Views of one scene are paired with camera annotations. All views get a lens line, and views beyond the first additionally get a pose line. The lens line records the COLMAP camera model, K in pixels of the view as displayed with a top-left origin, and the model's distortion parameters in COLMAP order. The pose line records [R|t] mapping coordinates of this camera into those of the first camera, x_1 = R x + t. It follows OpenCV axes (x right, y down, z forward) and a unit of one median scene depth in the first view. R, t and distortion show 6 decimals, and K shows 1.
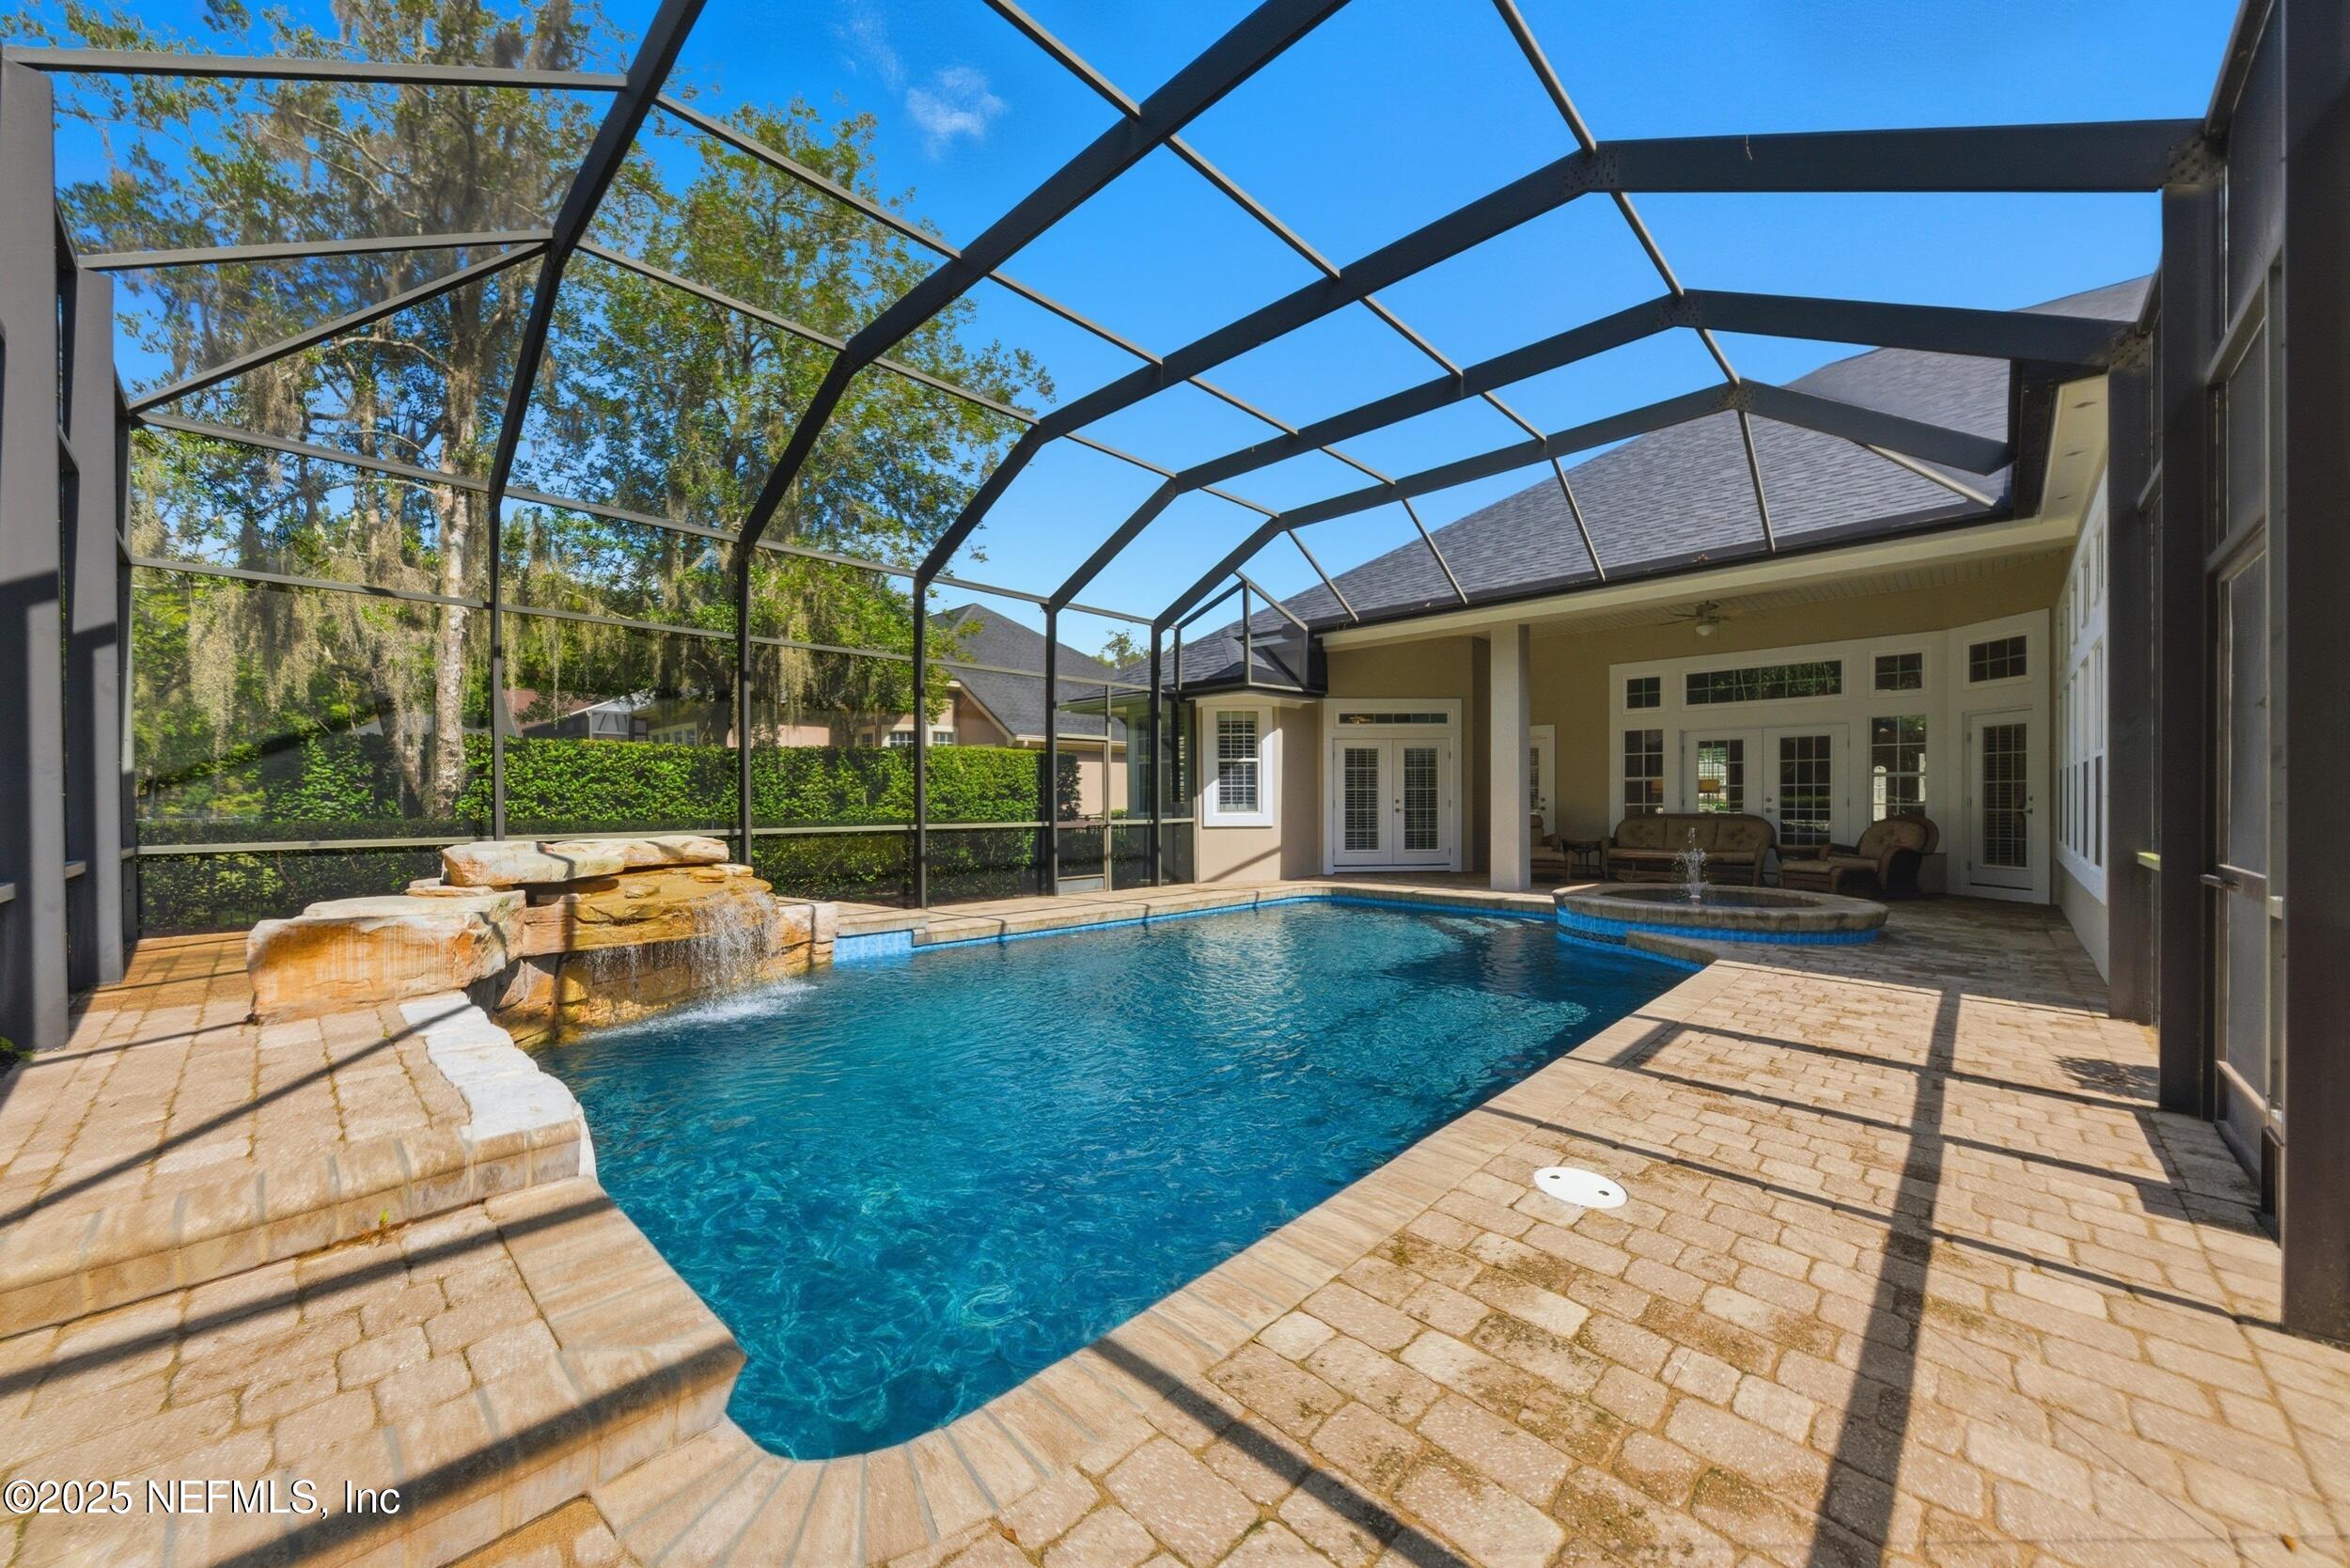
lens RADIAL K [[916.6, 0, 1156.6], [0, 916.6, 794.7], [0, 0, 1]] dist [-0.001117, 0.000010]
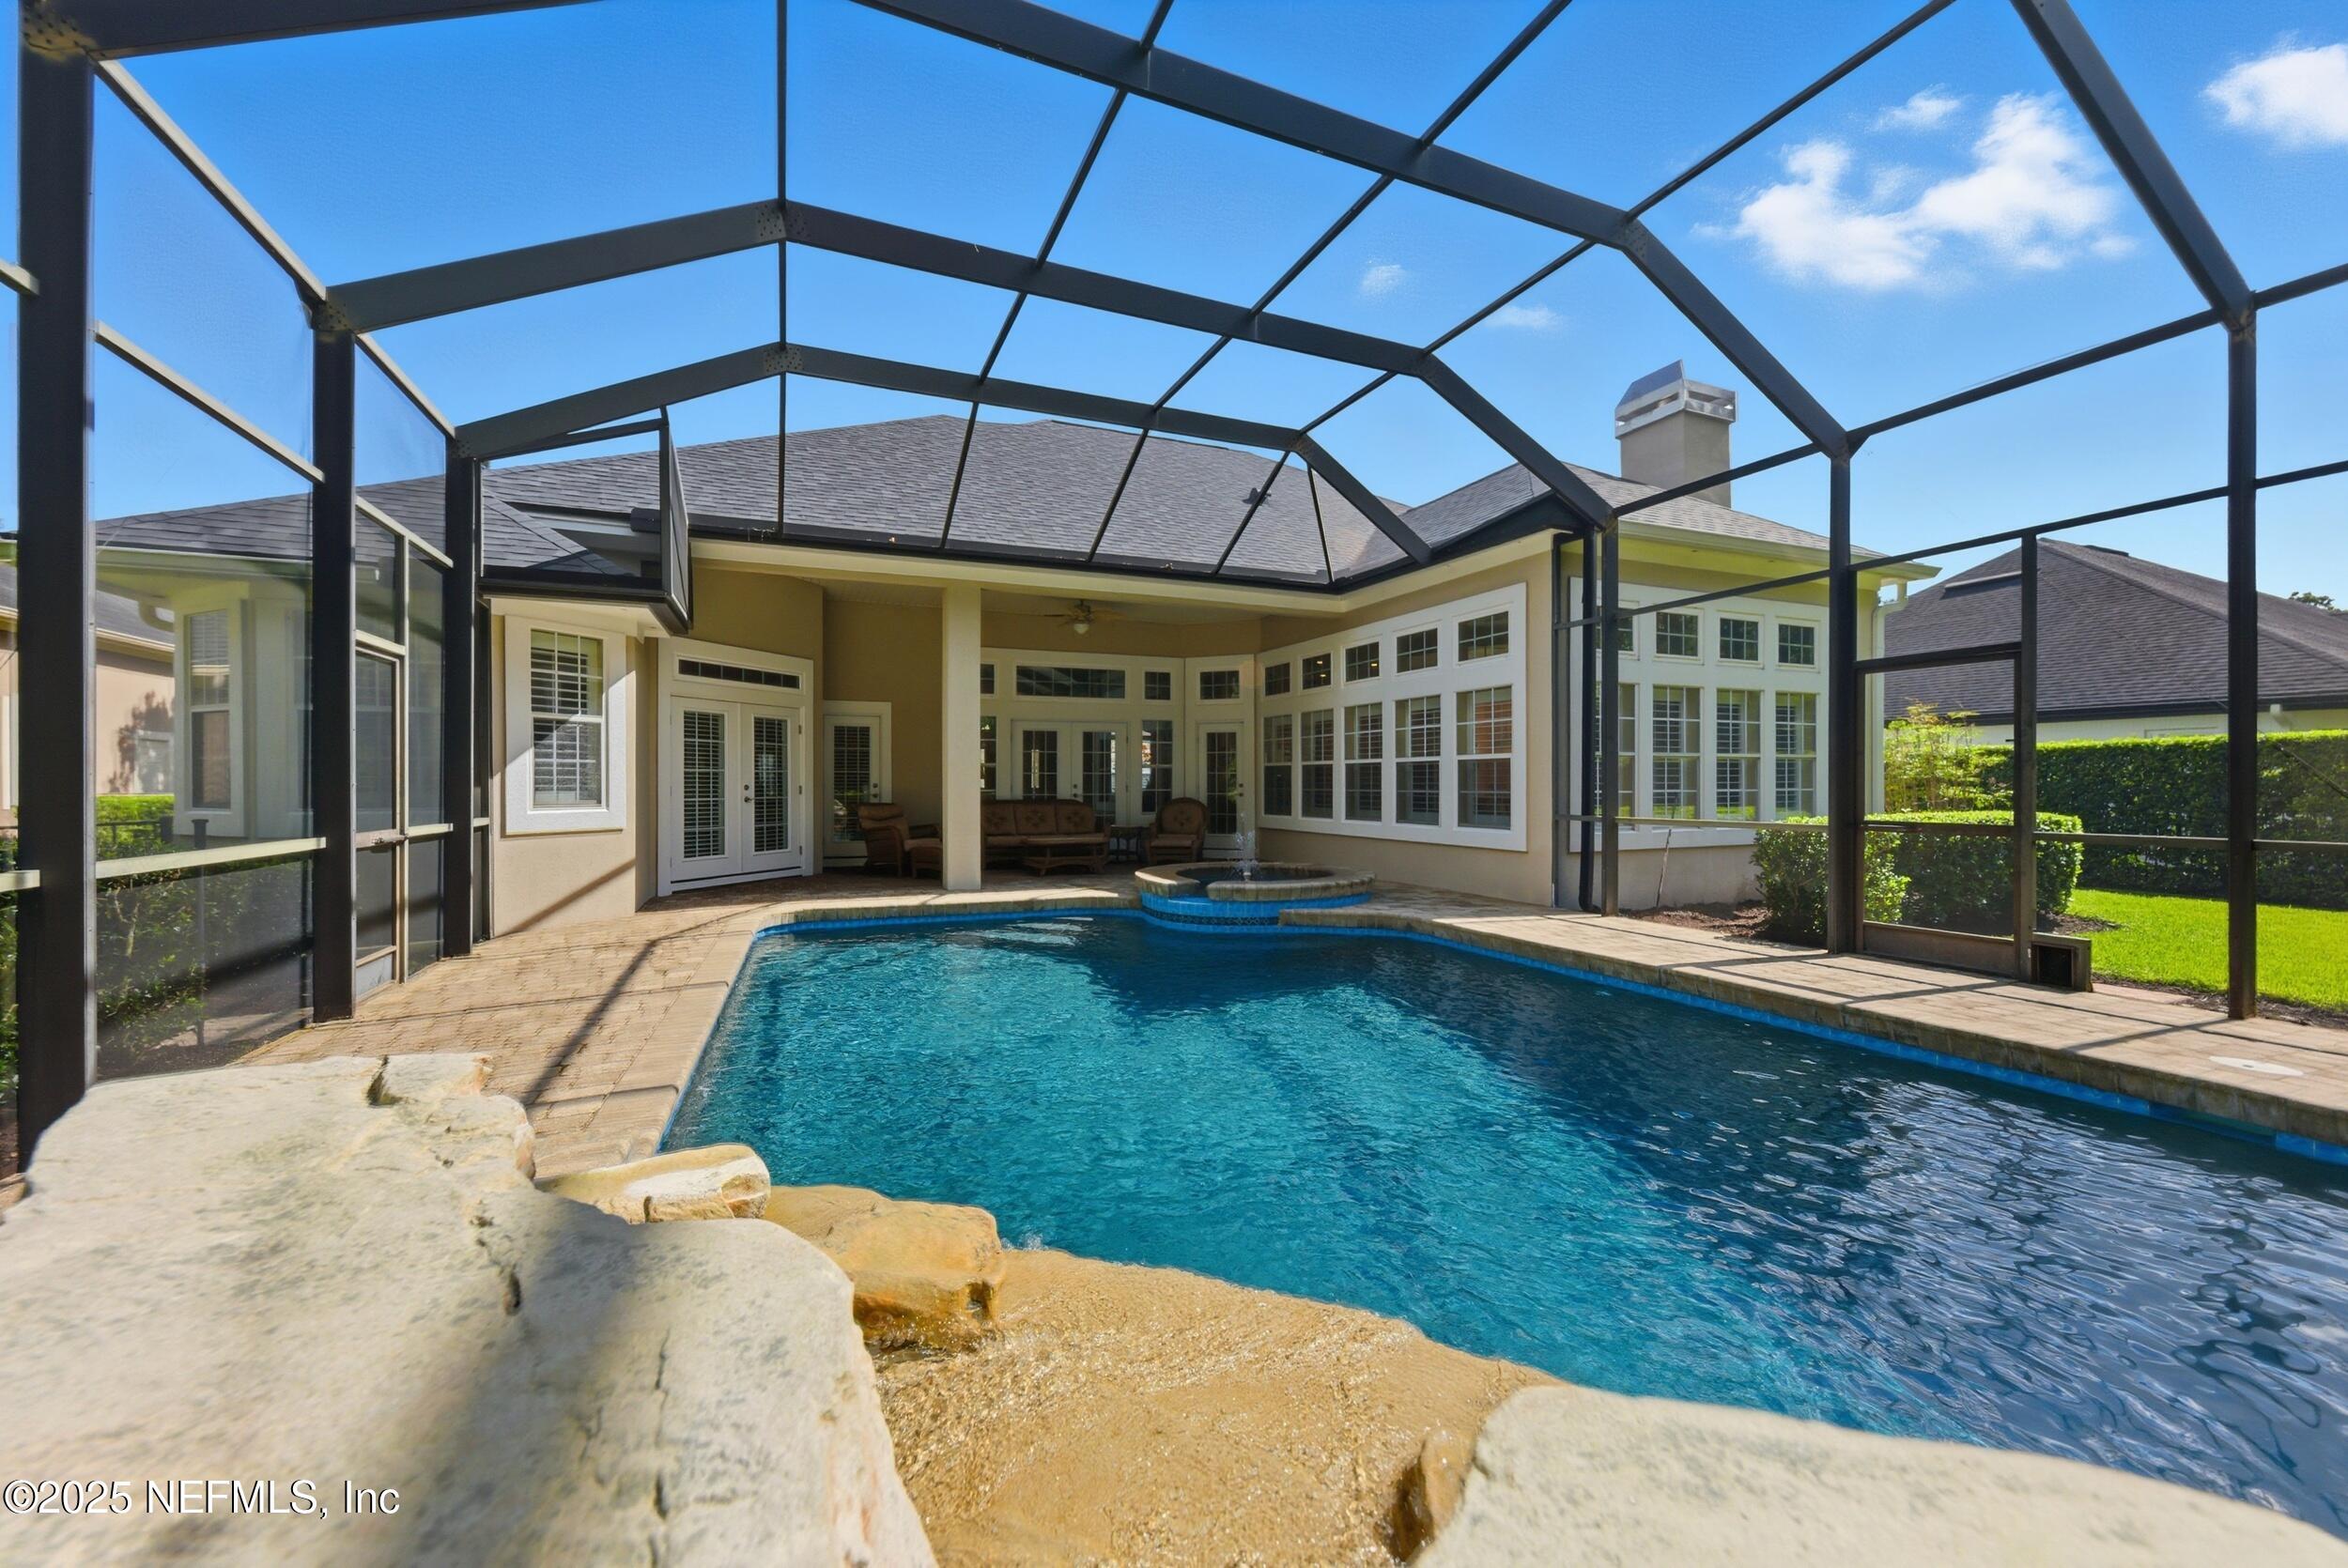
lens RADIAL K [[915.7, 0, 1155.6], [0, 915.7, 794.7], [0, 0, 1]] dist [-0.001117, 0.000010]
pose [[0.389654, -0.008295, 0.920924, -0.317314], [-0.007820, 0.999894, 0.012315, 0.001481], [-0.920928, -0.012000, 0.389548, 0.443342]]
